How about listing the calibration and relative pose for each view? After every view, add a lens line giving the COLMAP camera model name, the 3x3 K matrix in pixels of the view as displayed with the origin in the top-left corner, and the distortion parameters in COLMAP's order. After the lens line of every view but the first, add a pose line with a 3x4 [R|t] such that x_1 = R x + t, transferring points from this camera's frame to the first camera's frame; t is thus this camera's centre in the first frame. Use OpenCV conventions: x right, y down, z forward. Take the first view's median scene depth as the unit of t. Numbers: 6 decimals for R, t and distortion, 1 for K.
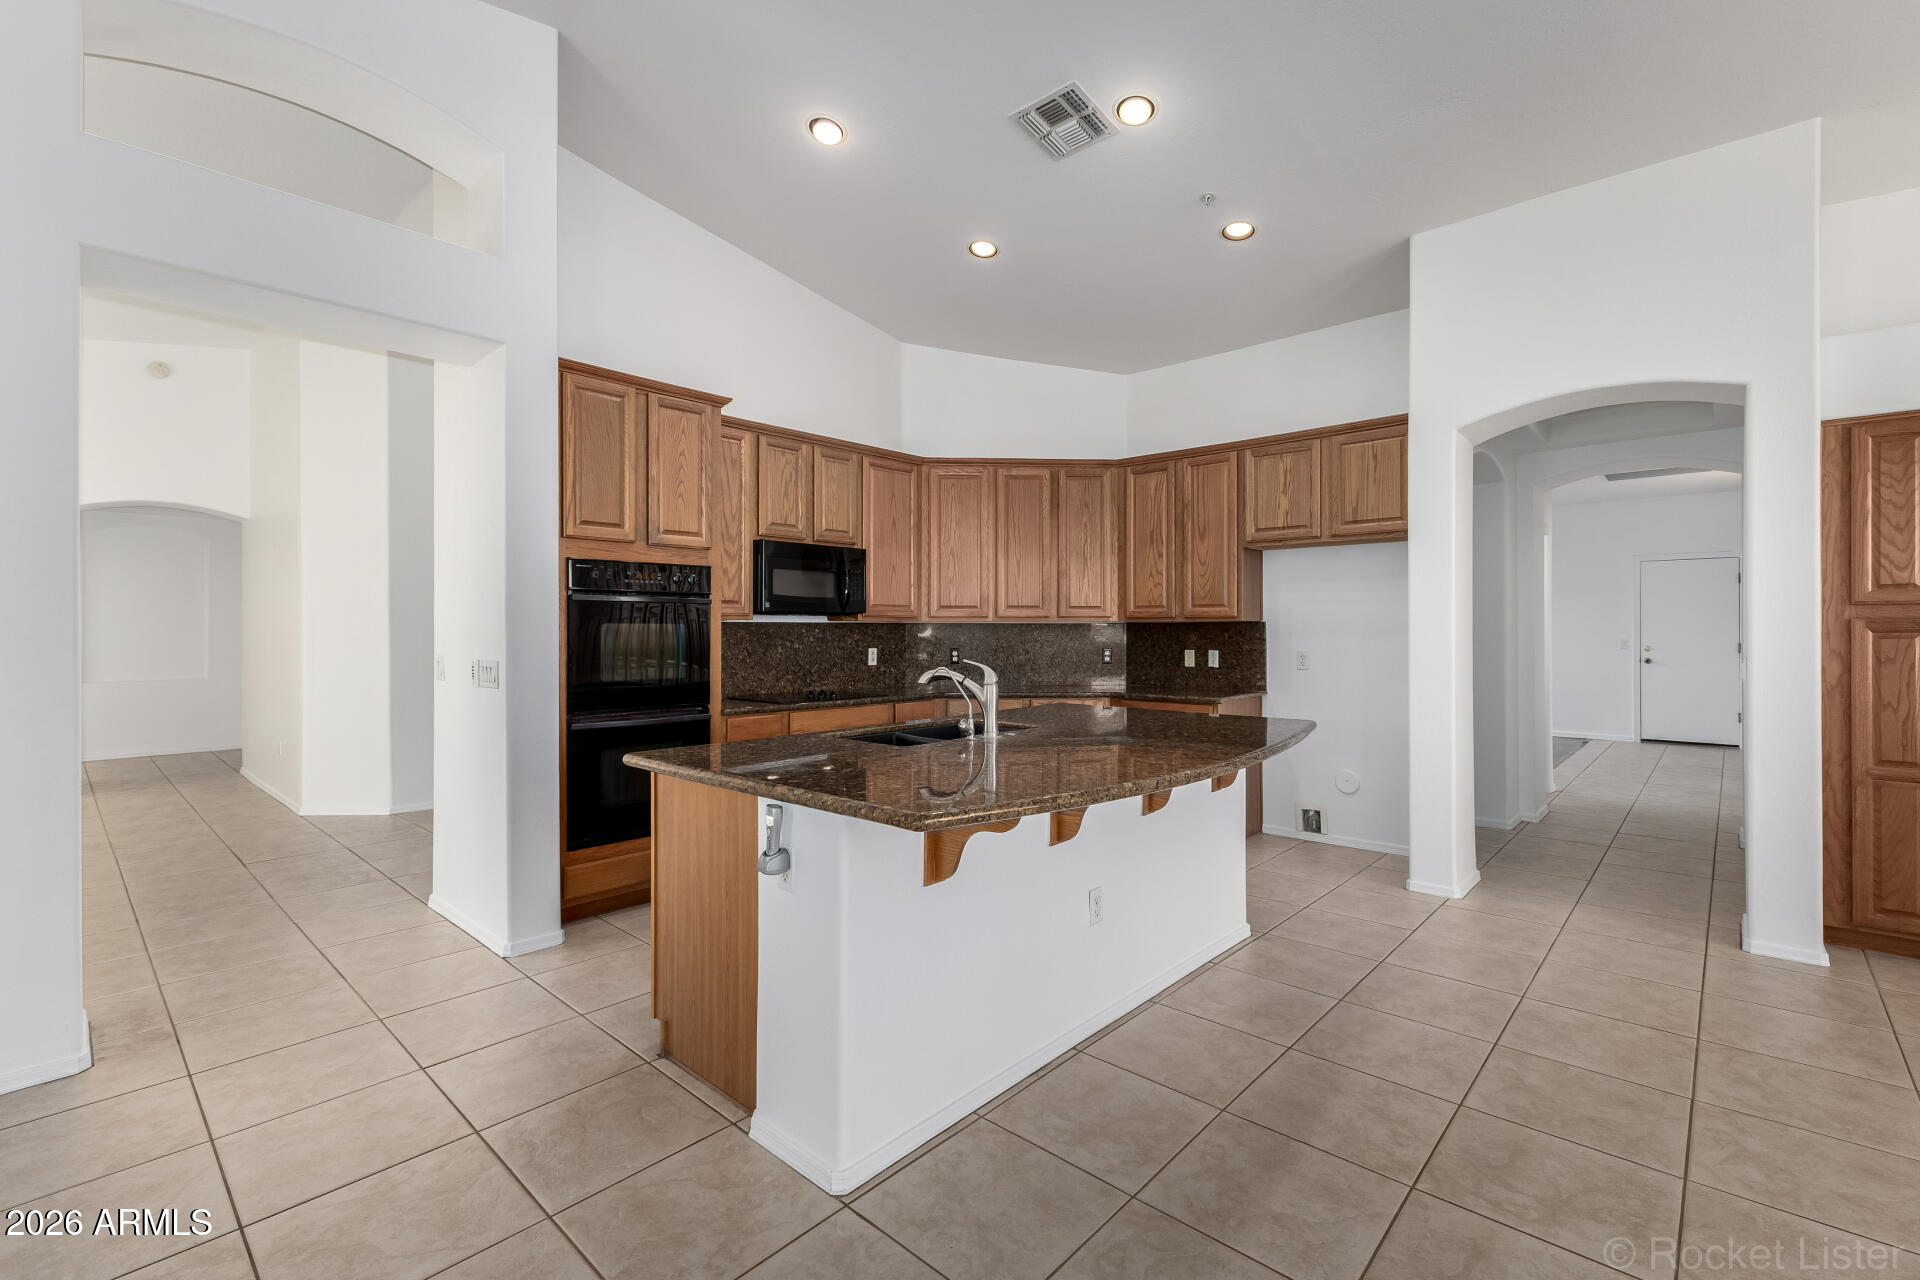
lens RADIAL K [[836.3, 0, 969.4], [0, 836.3, 635.2], [0, 0, 1]] dist [0.012899, -0.000543]
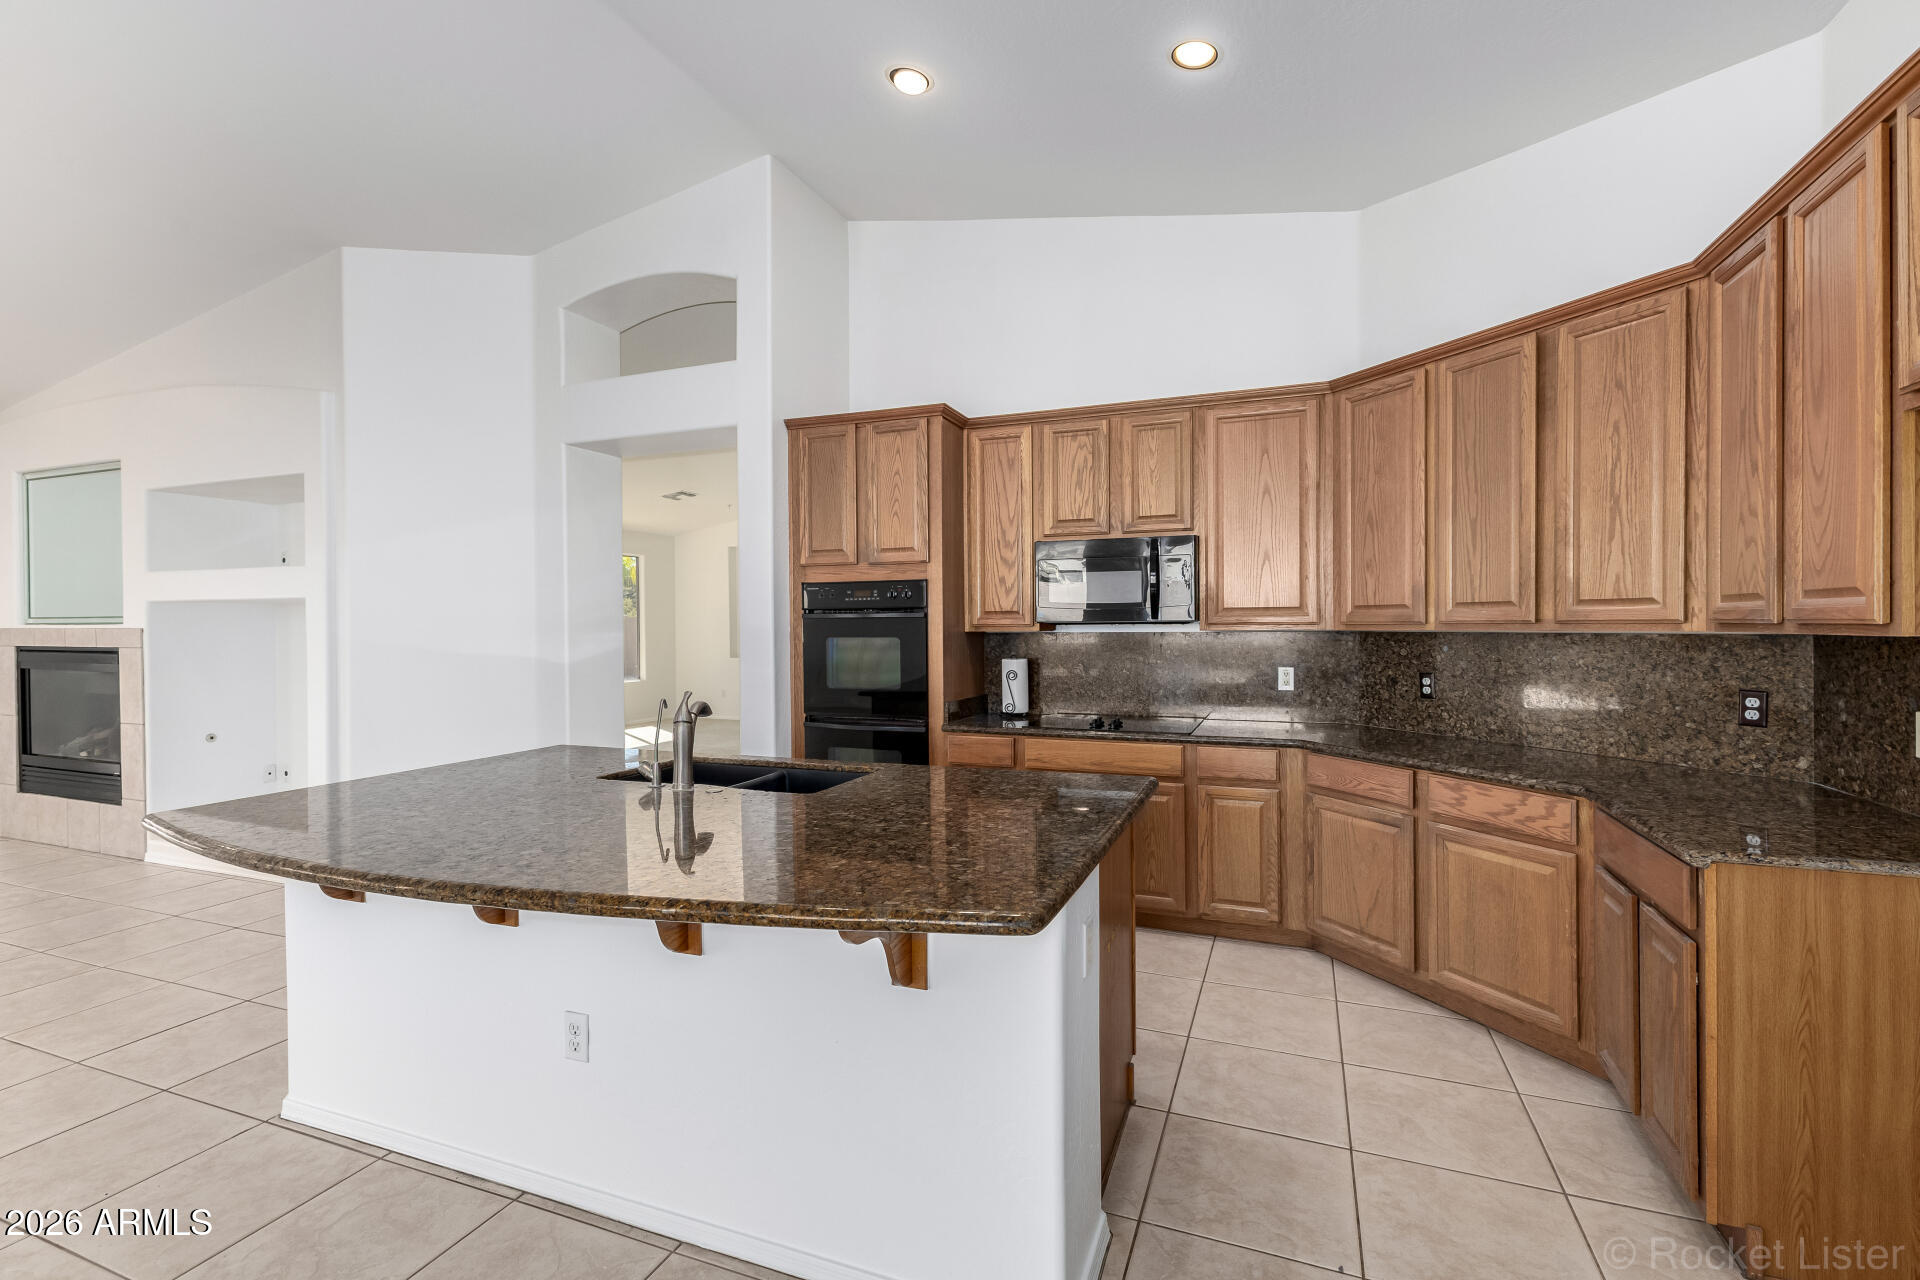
lens RADIAL K [[836.3, 0, 975.7], [0, 836.3, 631.3], [0, 0, 1]] dist [0.012899, -0.000543]
pose [[0.367326, 0.006747, -0.930068, 0.573184], [-0.000579, 0.999975, 0.007026, -0.024920], [0.930092, -0.002043, 0.367321, 0.619994]]
